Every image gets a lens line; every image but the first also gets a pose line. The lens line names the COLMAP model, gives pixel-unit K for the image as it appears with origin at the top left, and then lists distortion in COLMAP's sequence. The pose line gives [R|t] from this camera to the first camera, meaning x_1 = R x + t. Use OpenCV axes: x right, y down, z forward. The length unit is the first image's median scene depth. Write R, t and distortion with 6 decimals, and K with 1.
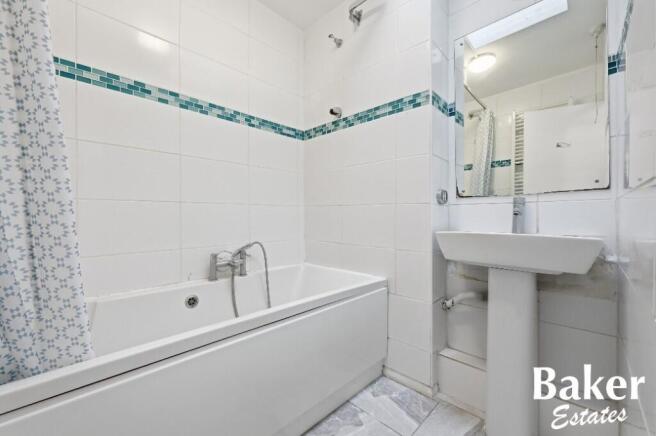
lens RADIAL K [[261.9, 0, 328.0], [0, 261.9, 217.4], [0, 0, 1]] dist [-0.002364, -0.000060]
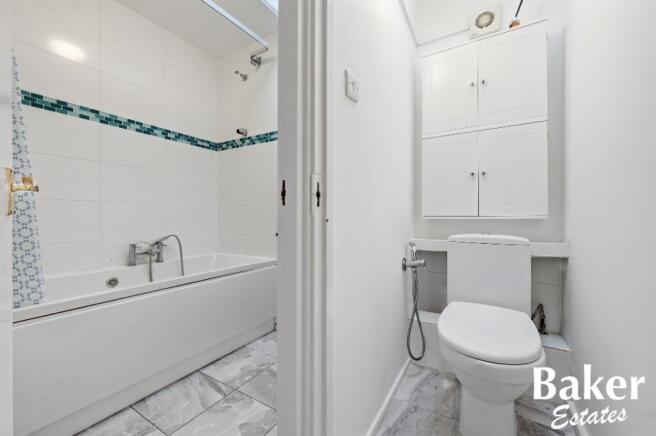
lens RADIAL K [[261.9, 0, 327.6], [0, 261.9, 218.0], [0, 0, 1]] dist [-0.002364, -0.000060]
pose [[0.971709, -0.001360, 0.236176, 0.146298], [0.001146, 0.999999, 0.001043, 0.015861], [-0.236177, -0.000743, 0.971710, -0.366916]]
